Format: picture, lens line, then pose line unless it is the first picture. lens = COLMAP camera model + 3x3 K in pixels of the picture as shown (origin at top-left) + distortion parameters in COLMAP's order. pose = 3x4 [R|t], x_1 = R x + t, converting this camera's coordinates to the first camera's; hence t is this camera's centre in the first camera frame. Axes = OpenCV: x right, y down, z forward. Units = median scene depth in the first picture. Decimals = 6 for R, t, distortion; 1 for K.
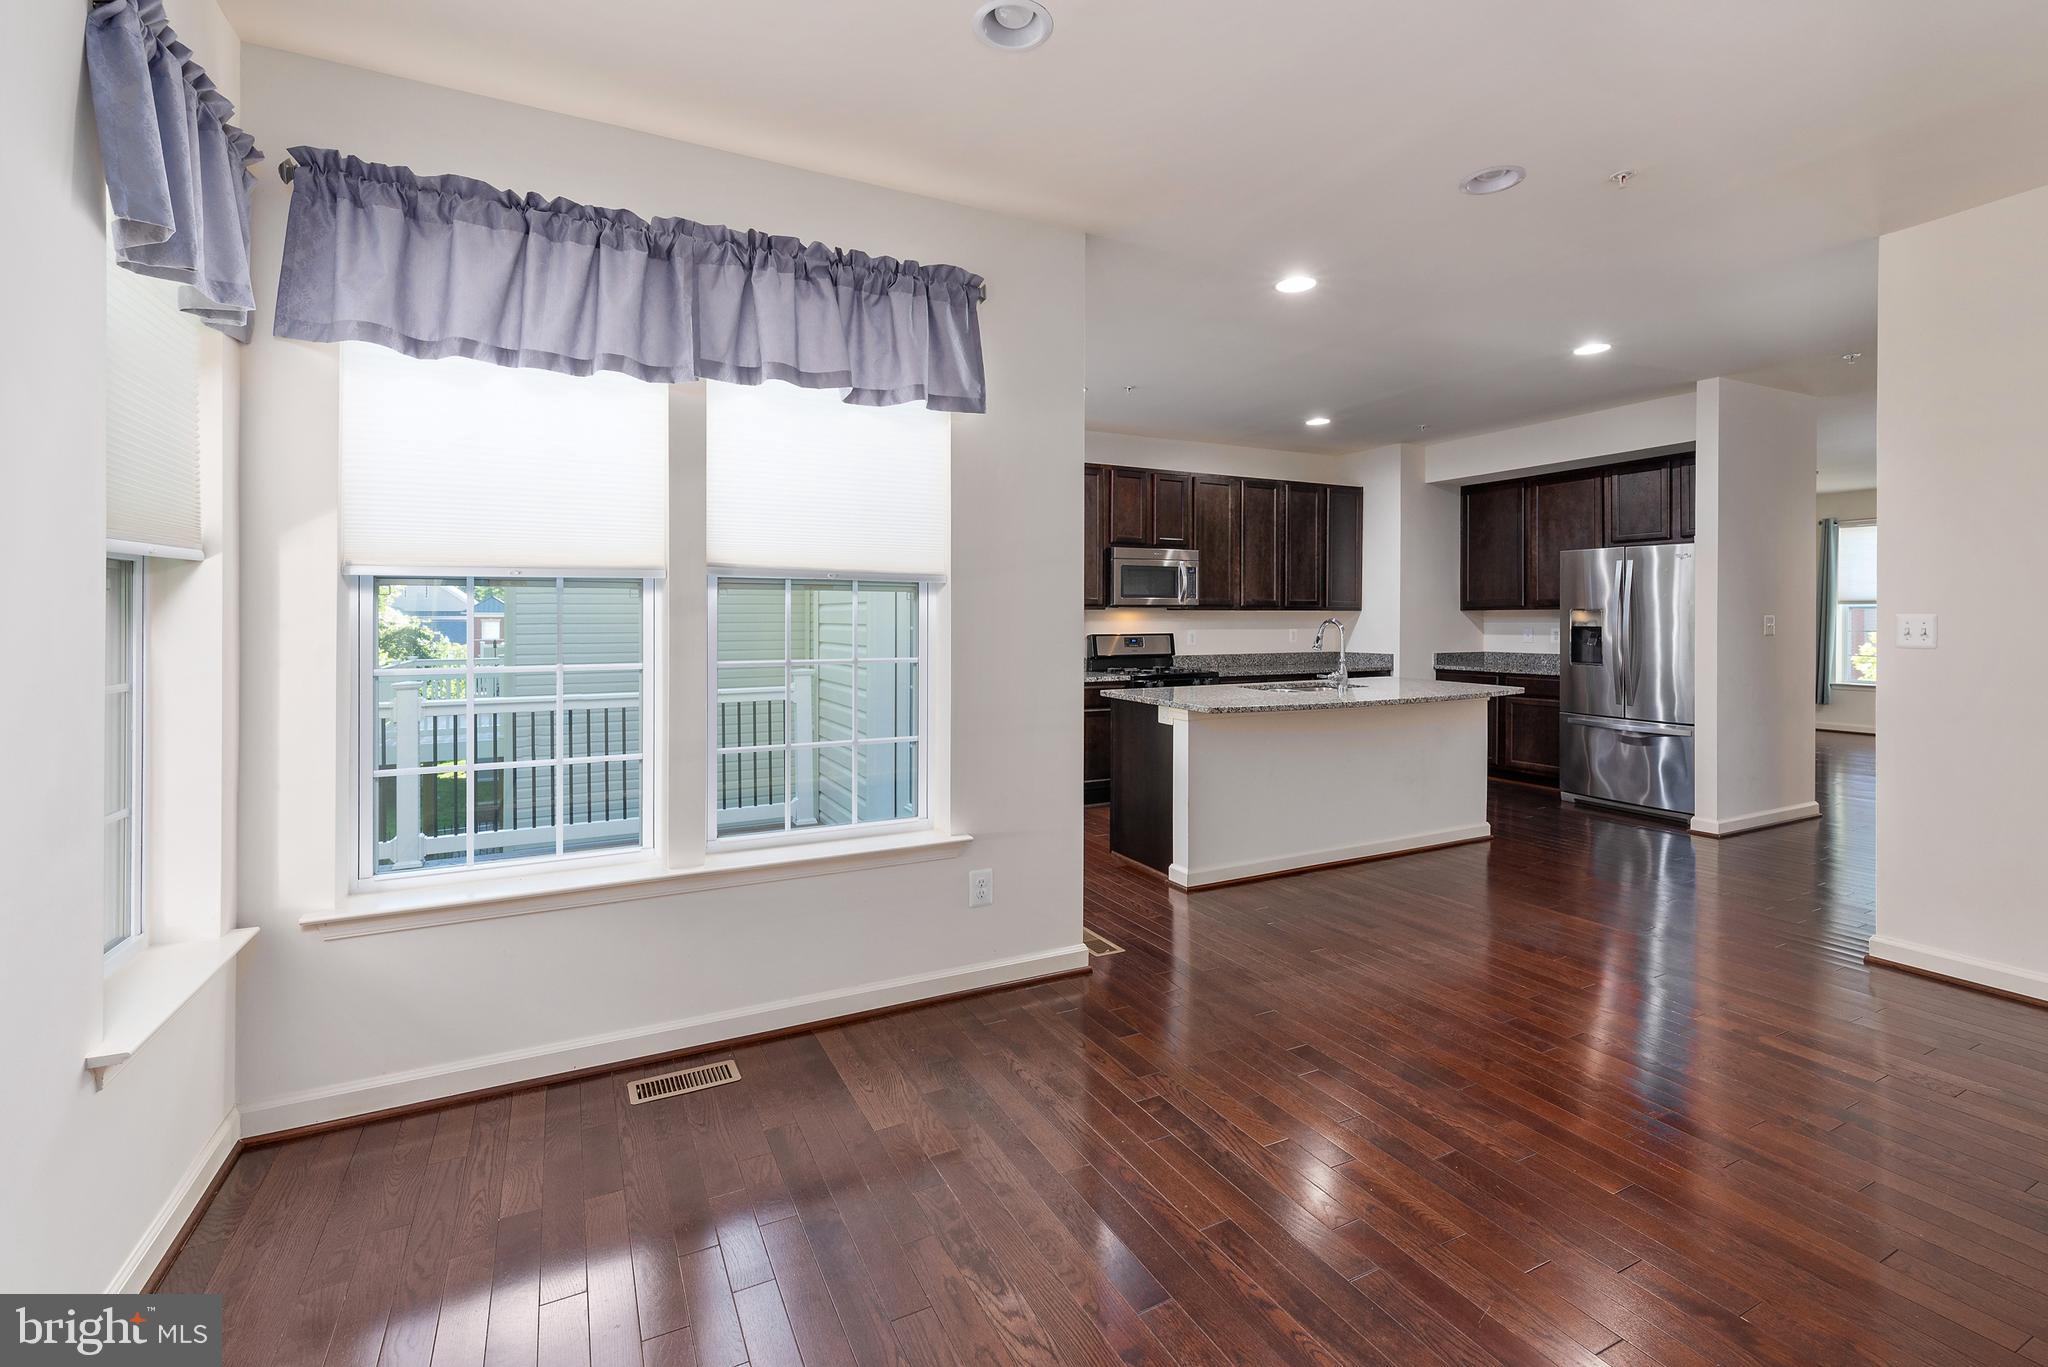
lens RADIAL K [[876.2, 0, 1033.6], [0, 876.2, 625.0], [0, 0, 1]] dist [0.000180, 0.000013]
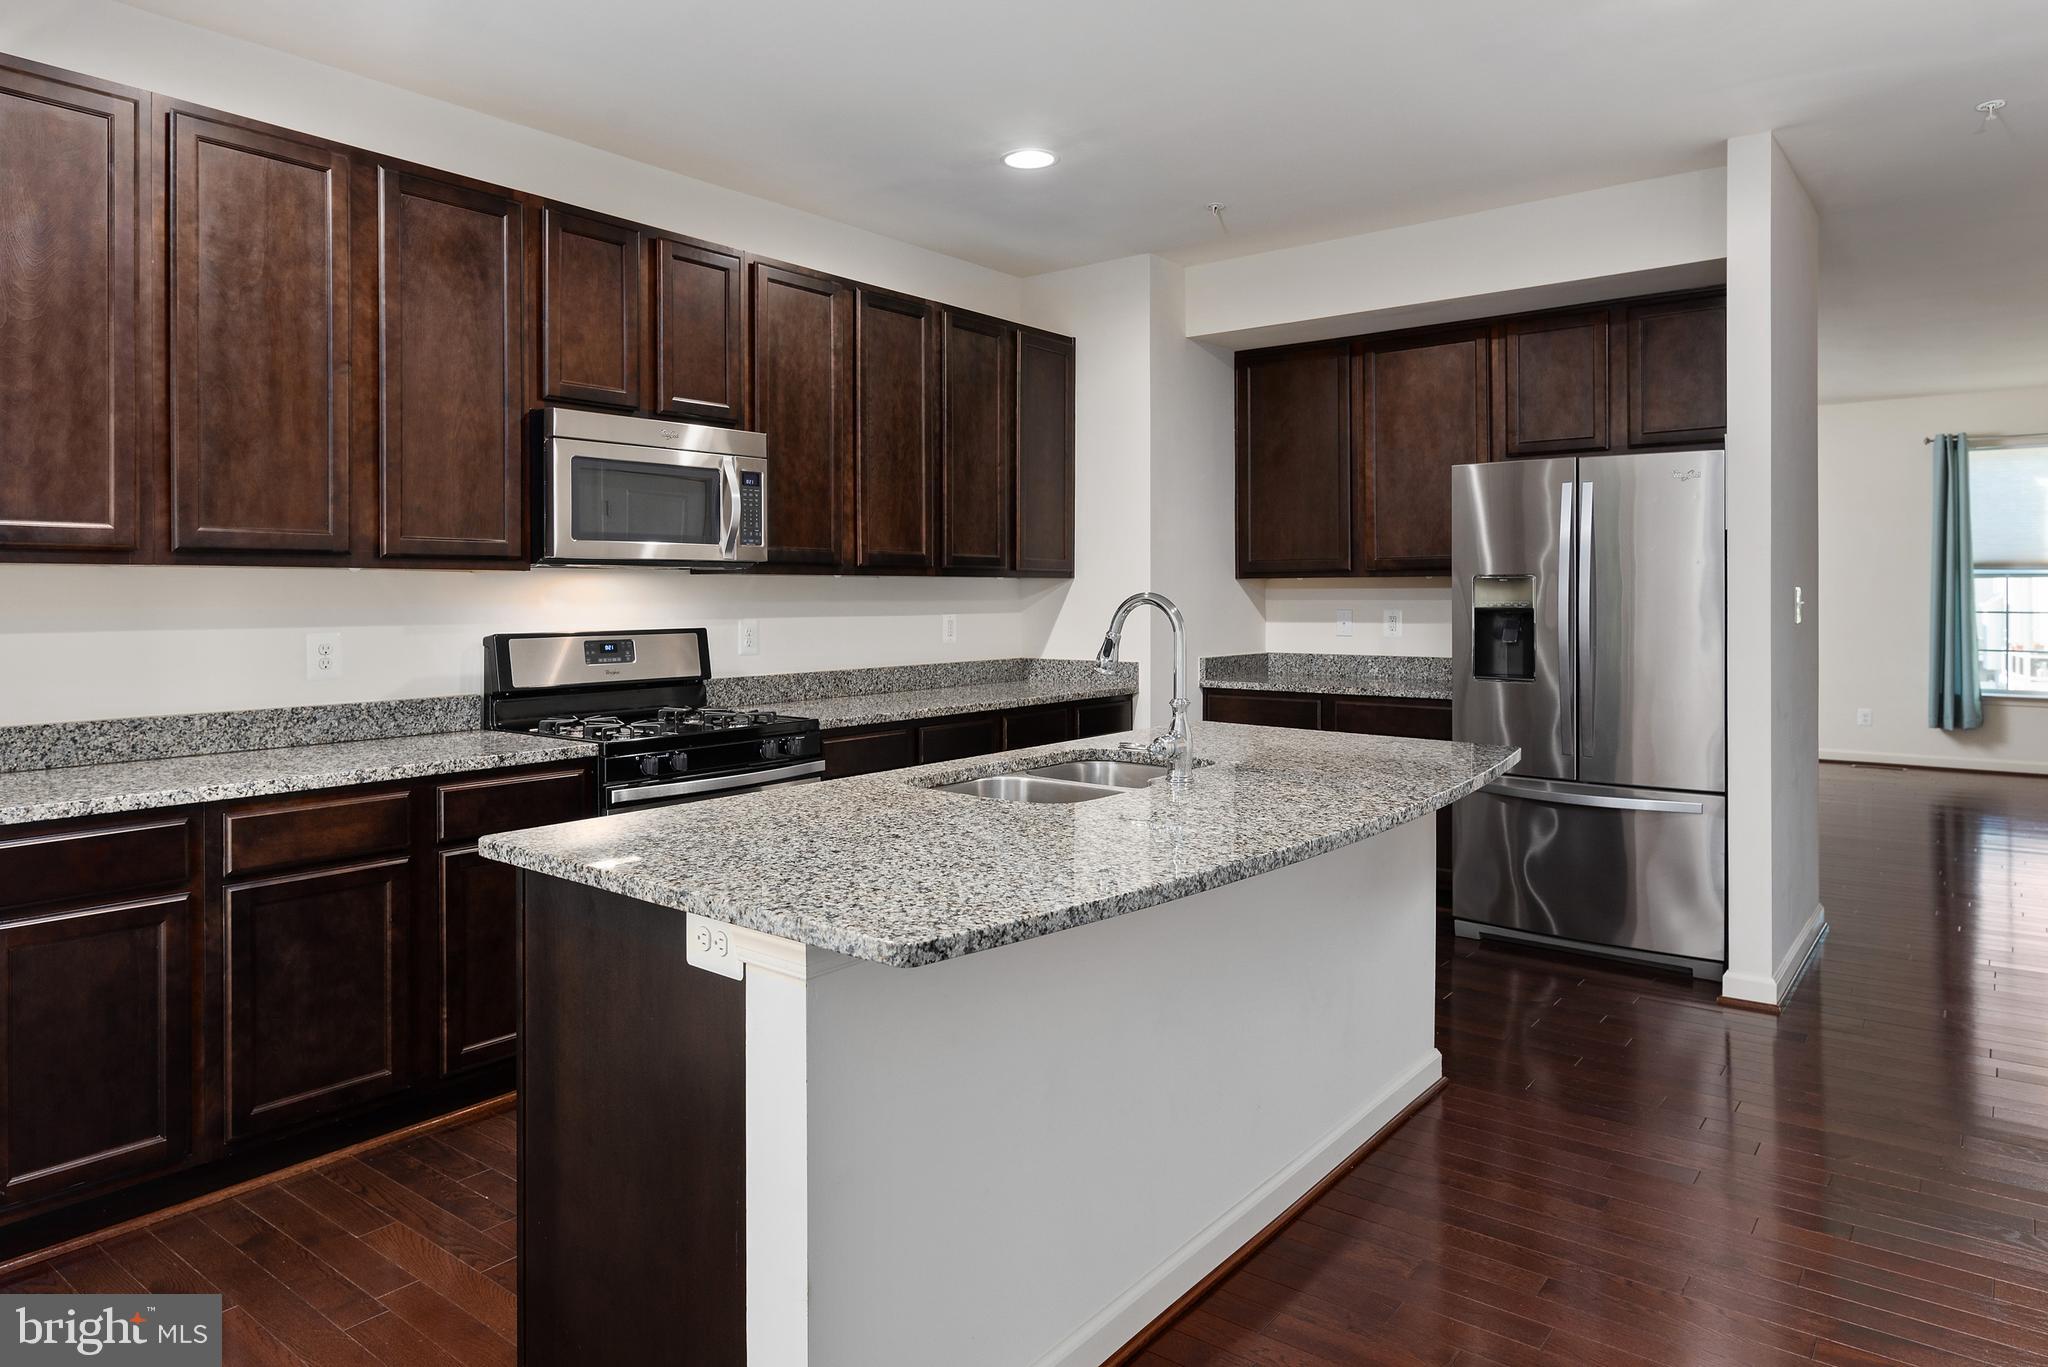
lens RADIAL K [[1278.4, 0, 1036.3], [0, 1278.4, 612.4], [0, 0, 1]] dist [-0.018056, -0.001176]
pose [[0.909514, -0.006540, 0.415623, 0.048980], [0.003169, 0.999956, 0.008799, -0.003205], [-0.415662, -0.006685, 0.909494, 0.380102]]
